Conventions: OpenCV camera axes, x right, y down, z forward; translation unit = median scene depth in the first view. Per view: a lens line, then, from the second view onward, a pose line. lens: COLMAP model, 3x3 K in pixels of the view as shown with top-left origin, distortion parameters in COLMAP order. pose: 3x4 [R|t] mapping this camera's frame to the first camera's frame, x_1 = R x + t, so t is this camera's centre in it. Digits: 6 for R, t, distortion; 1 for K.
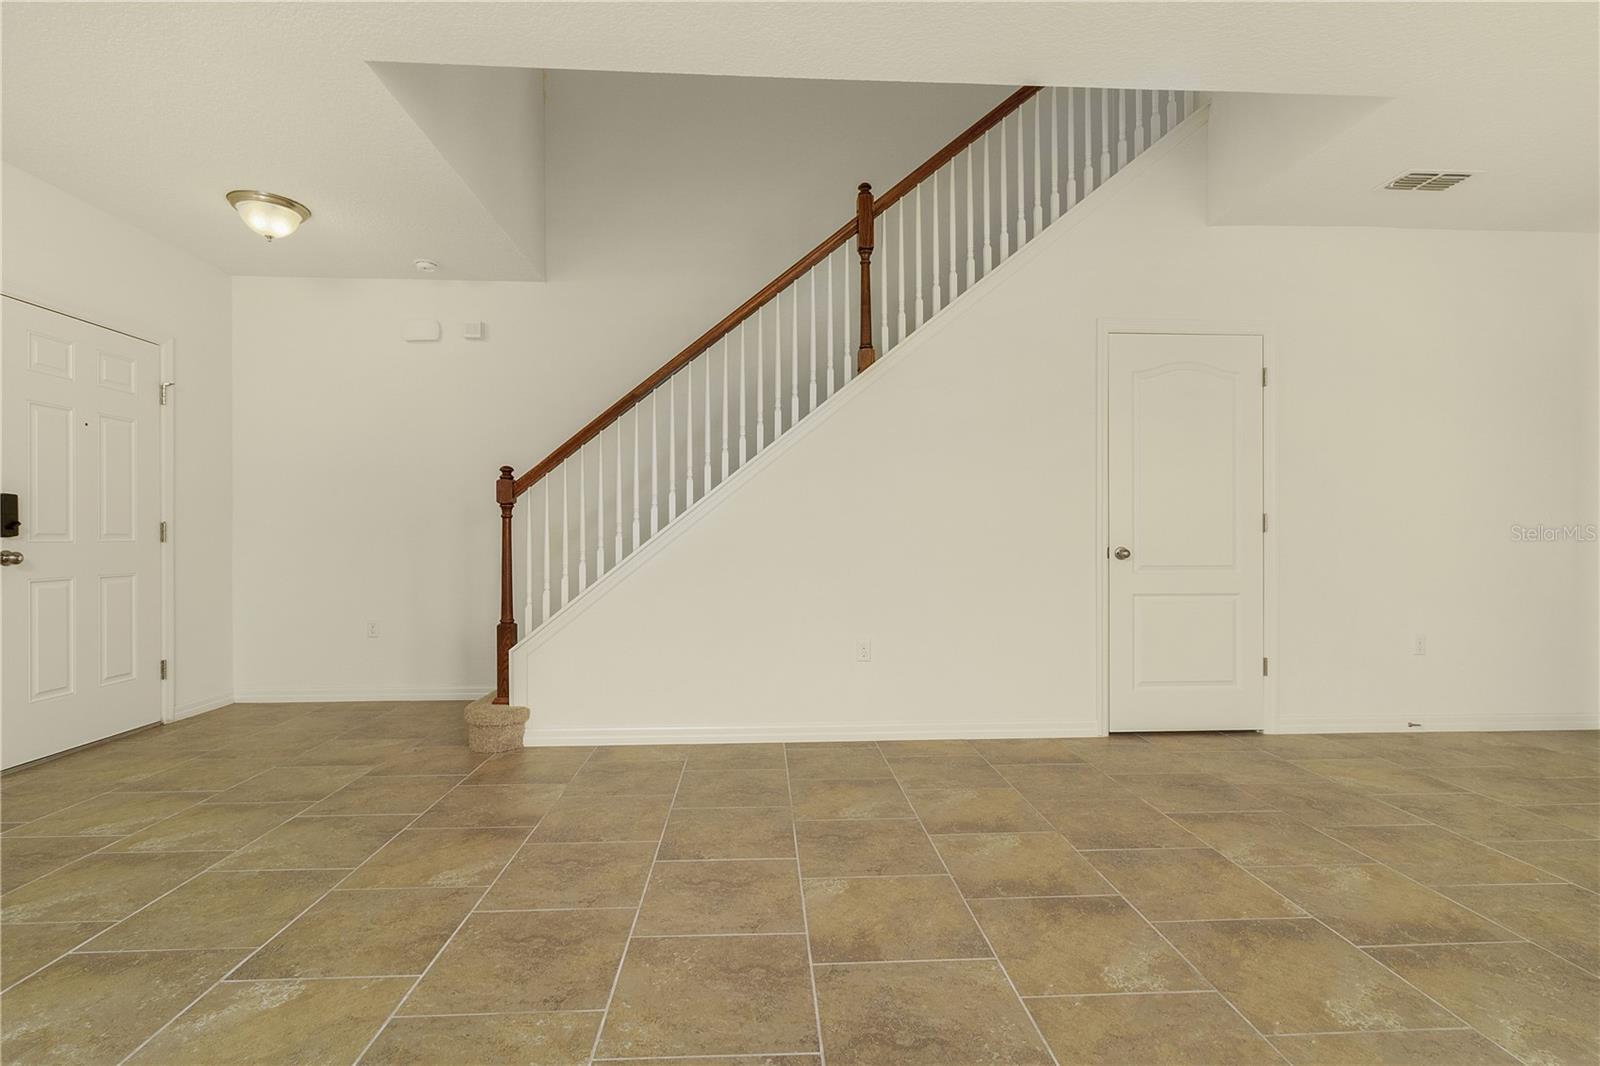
lens RADIAL K [[759.3, 0, 799.3], [0, 759.3, 536.0], [0, 0, 1]] dist [0.003138, -0.000952]
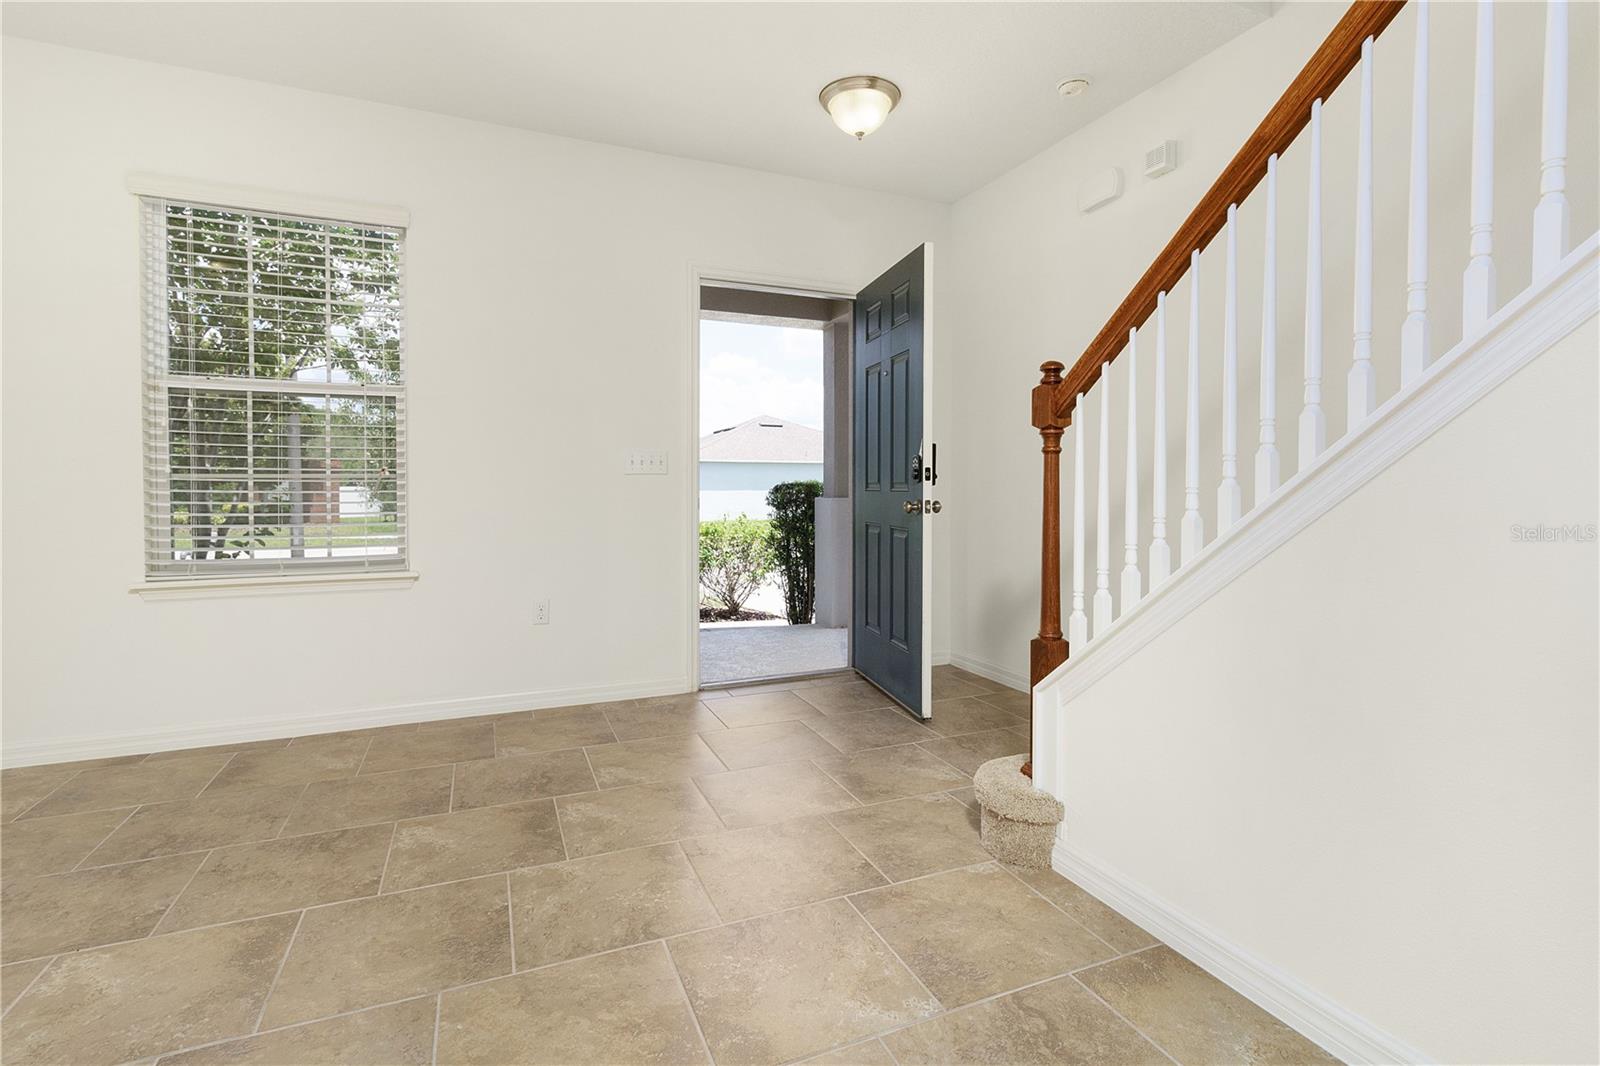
lens RADIAL K [[752.1, 0, 795.2], [0, 752.1, 509.8], [0, 0, 1]] dist [0.003705, 0.000878]
pose [[0.341463, 0.027319, -0.939498, 0.114083], [0.000599, 0.999571, 0.029284, 0.001970], [0.939895, -0.010563, 0.341300, 0.923866]]
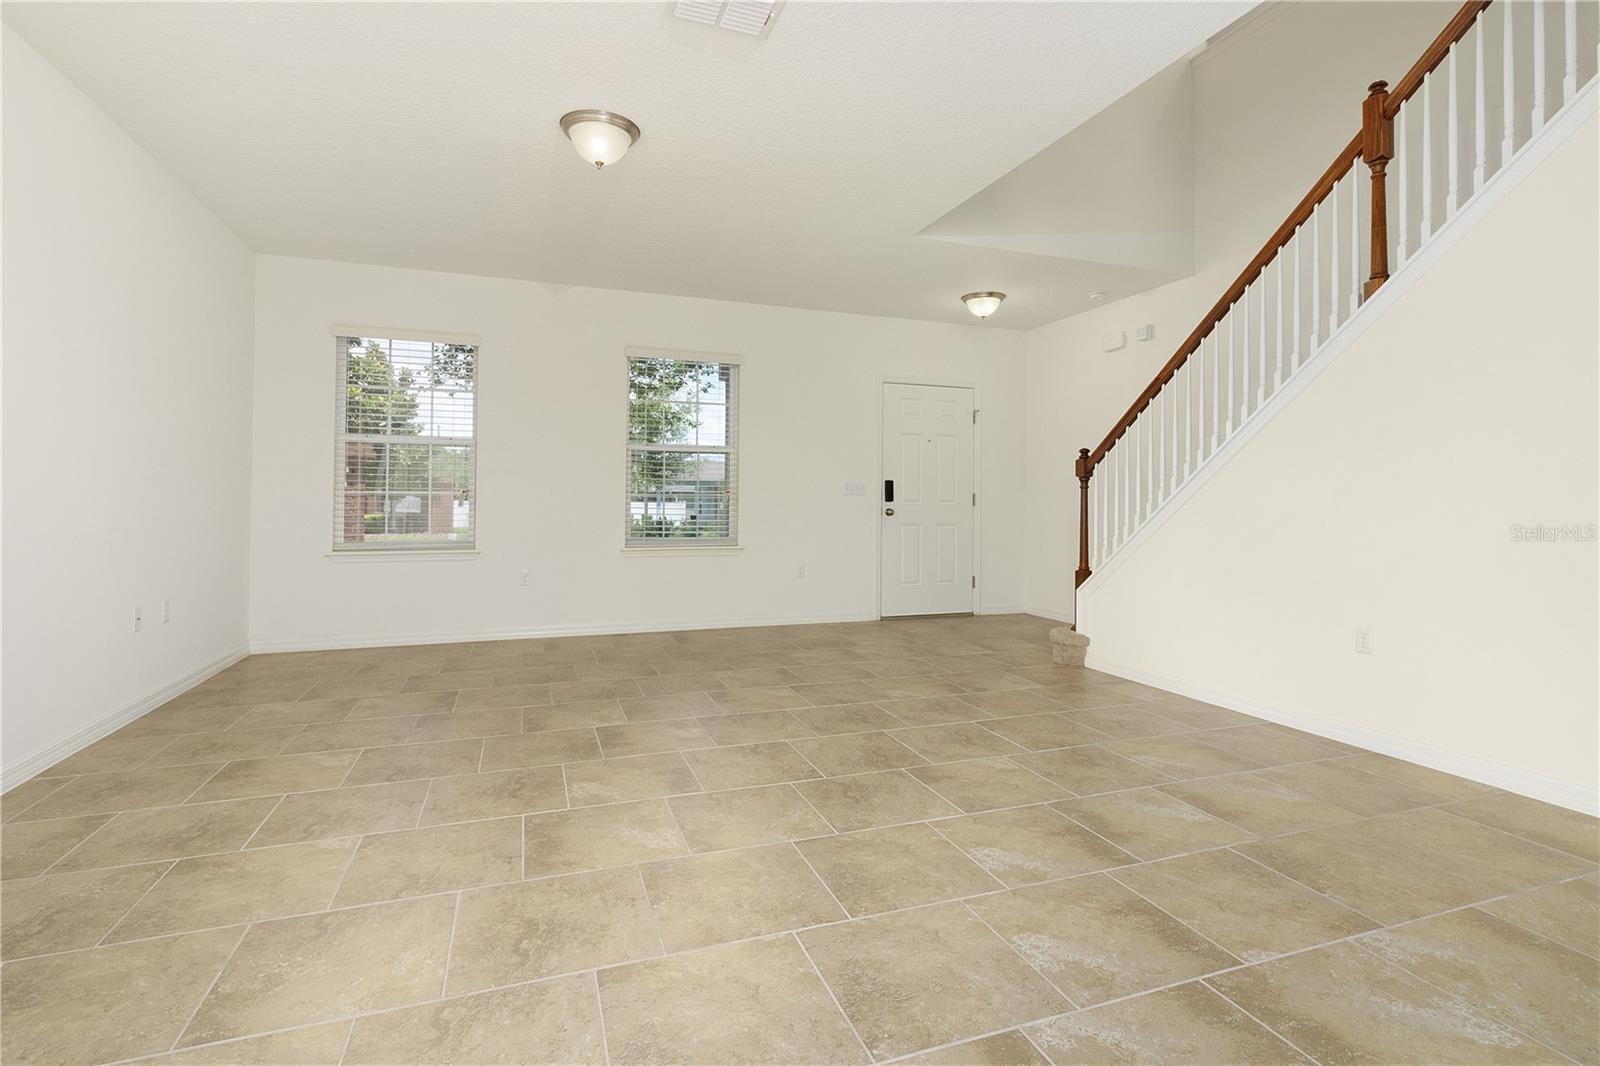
lens RADIAL K [[759.2, 0, 793.3], [0, 759.2, 494.6], [0, 0, 1]] dist [0.000869, 0.000308]
pose [[0.283899, -0.006510, -0.958832, 1.054268], [-0.007311, 0.999933, -0.008954, 0.002021], [0.958826, 0.009552, 0.283832, 0.228206]]
